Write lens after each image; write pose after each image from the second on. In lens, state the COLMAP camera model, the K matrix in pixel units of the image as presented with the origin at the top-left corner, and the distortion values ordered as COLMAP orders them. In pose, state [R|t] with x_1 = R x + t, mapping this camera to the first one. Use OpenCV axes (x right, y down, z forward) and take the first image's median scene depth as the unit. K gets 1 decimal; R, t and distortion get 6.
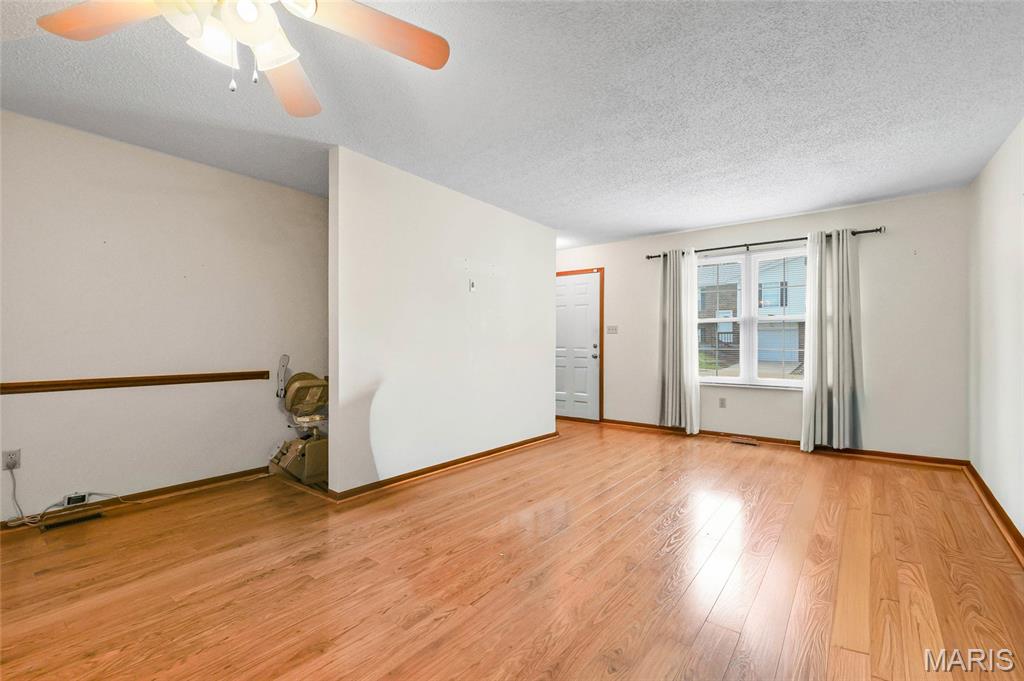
lens RADIAL K [[445.1, 0, 506.2], [0, 445.1, 341.4], [0, 0, 1]] dist [0.004407, 0.000448]
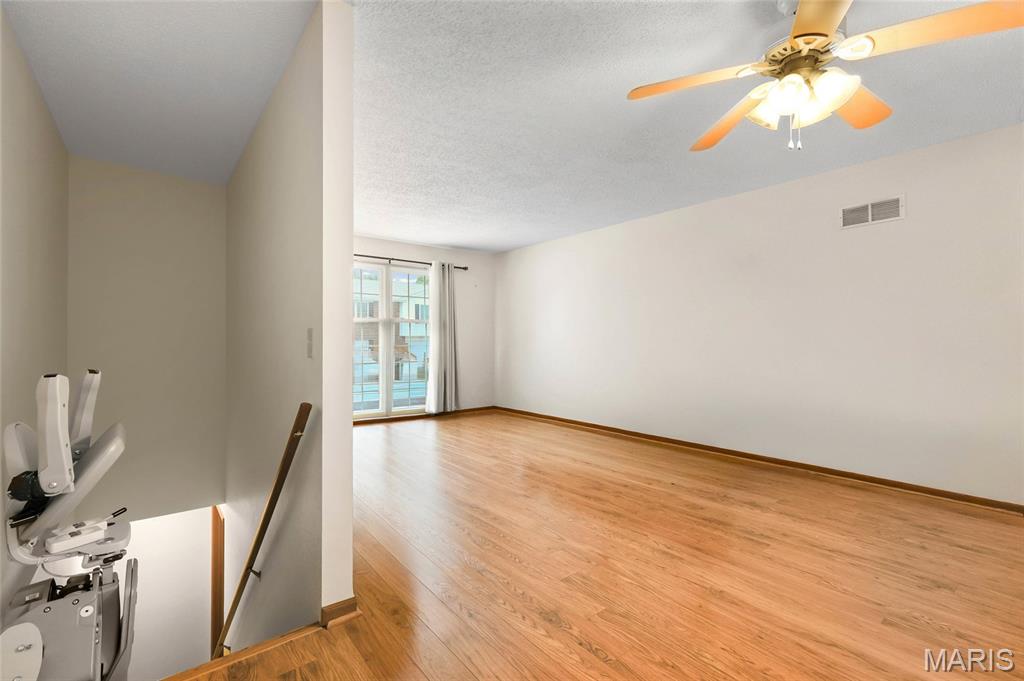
lens RADIAL K [[445.1, 0, 508.6], [0, 445.1, 341.7], [0, 0, 1]] dist [0.004407, 0.000448]
pose [[0.234773, -0.007044, 0.972025, -0.536126], [-0.003494, 0.999961, 0.008090, -0.003547], [-0.972044, -0.005295, 0.234740, 0.393557]]
